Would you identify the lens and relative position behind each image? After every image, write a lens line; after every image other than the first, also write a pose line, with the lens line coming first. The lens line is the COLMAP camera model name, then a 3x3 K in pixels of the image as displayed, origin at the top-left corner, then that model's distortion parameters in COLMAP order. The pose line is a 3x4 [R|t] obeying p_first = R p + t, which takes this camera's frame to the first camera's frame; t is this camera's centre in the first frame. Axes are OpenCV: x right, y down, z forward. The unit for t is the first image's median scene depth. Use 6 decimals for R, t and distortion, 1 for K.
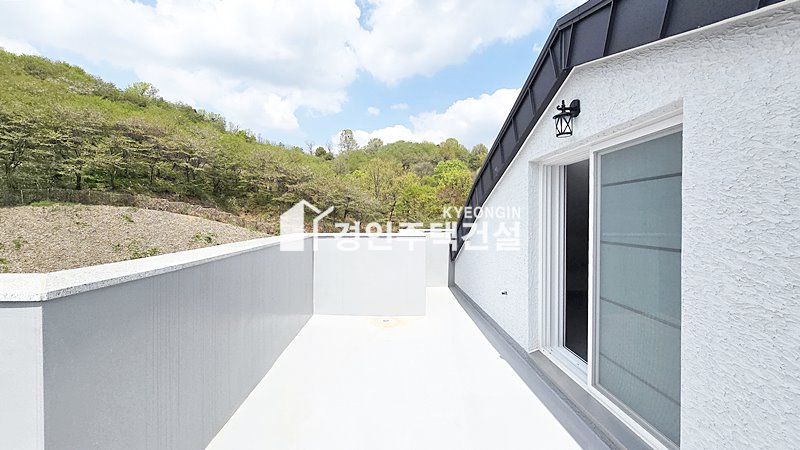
lens RADIAL K [[327.7, 0, 398.9], [0, 327.7, 222.7], [0, 0, 1]] dist [0.001788, 0.000105]
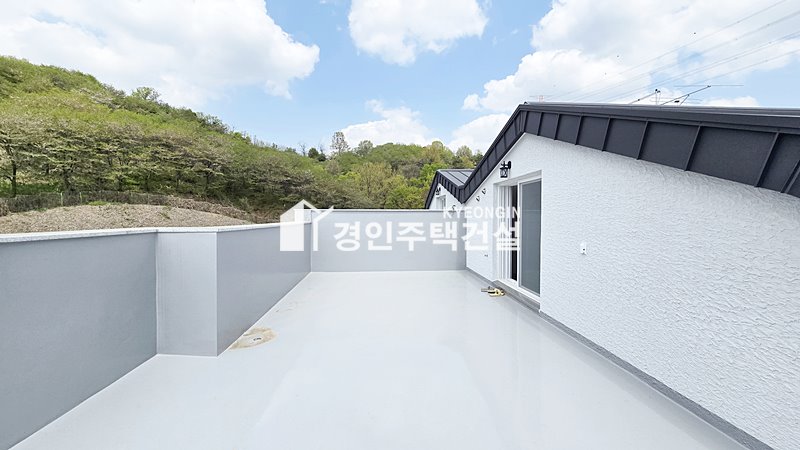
lens RADIAL K [[327.7, 0, 398.9], [0, 327.7, 222.7], [0, 0, 1]] dist [0.001788, 0.000105]
pose [[0.999297, -0.000488, 0.037492, -0.007324], [0.000261, 0.999982, 0.006050, 0.003605], [-0.037494, -0.006036, 0.999279, -0.129397]]
